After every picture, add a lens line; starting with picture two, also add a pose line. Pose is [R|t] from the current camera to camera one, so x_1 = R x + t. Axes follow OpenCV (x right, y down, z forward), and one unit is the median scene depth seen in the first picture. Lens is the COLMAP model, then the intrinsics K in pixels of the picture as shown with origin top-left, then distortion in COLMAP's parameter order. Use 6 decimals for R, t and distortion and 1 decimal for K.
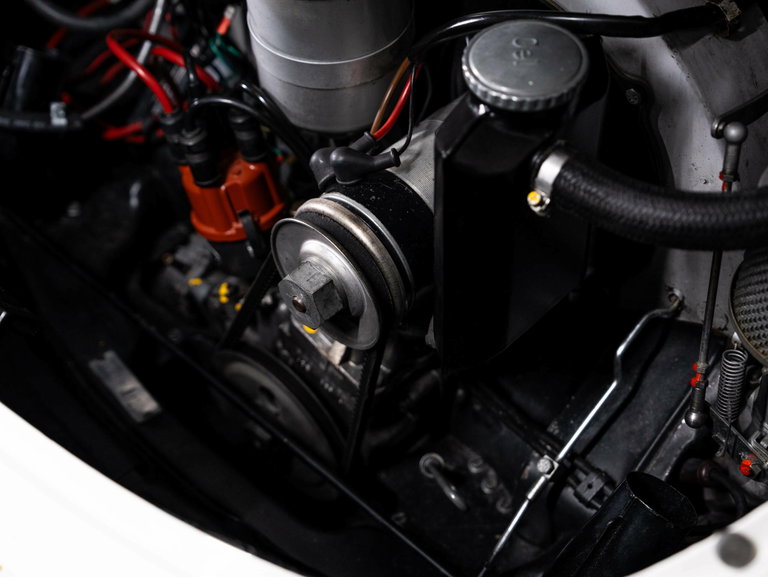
lens RADIAL K [[1272.3, 0, 429.4], [0, 1272.3, 292.8], [0, 0, 1]] dist [0.166449, 0.000000]
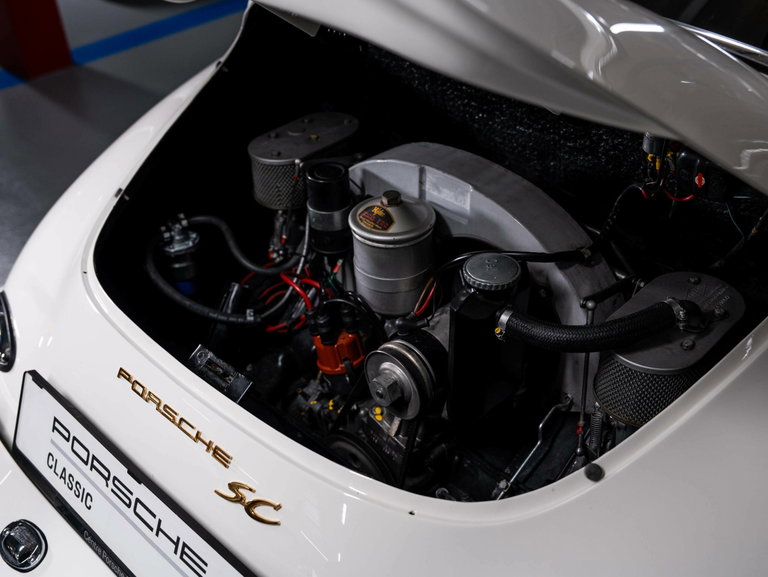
lens RADIAL K [[832.1, 0, 377.7], [0, 832.1, 287.0], [0, 0, 1]] dist [-0.018071, 0.000000]
pose [[0.998993, 0.001790, -0.044841, -0.042885], [-0.012061, 0.973149, -0.229861, 0.134961], [0.043226, 0.230170, 0.972190, -0.289188]]
